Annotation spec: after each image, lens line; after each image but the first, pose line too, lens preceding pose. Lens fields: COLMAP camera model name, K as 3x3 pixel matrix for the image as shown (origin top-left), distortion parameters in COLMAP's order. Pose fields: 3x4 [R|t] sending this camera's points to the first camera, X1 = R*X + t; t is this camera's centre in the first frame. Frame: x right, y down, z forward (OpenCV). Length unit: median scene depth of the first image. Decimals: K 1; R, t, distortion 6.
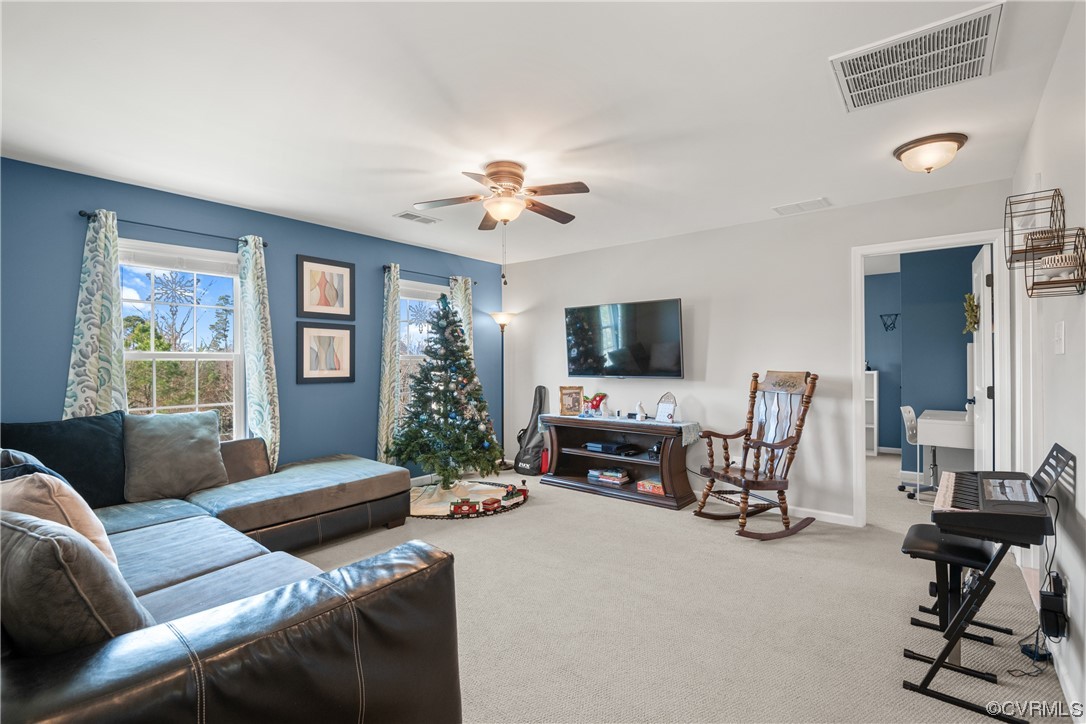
lens RADIAL K [[497.7, 0, 544.4], [0, 497.7, 360.1], [0, 0, 1]] dist [0.001315, -0.007625]
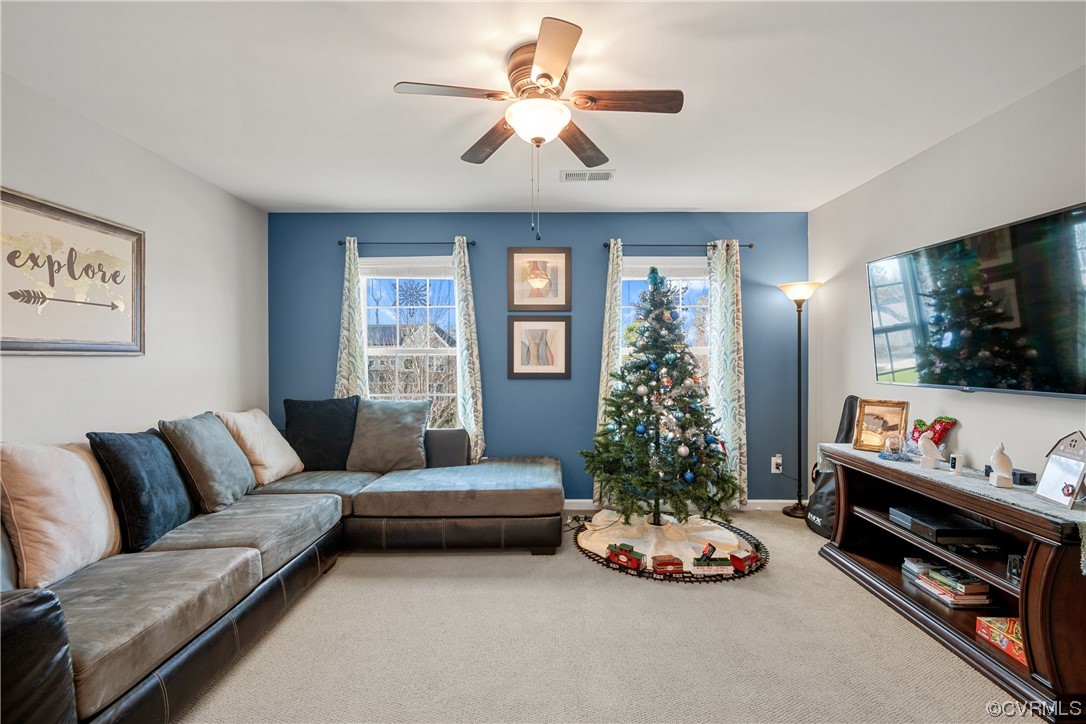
lens RADIAL K [[497.7, 0, 544.1], [0, 497.7, 358.9], [0, 0, 1]] dist [0.001315, -0.007625]
pose [[0.626300, 0.004343, -0.779570, 0.311681], [0.003154, 0.999962, 0.008104, 0.000347], [0.779576, -0.007534, 0.626262, 0.428899]]
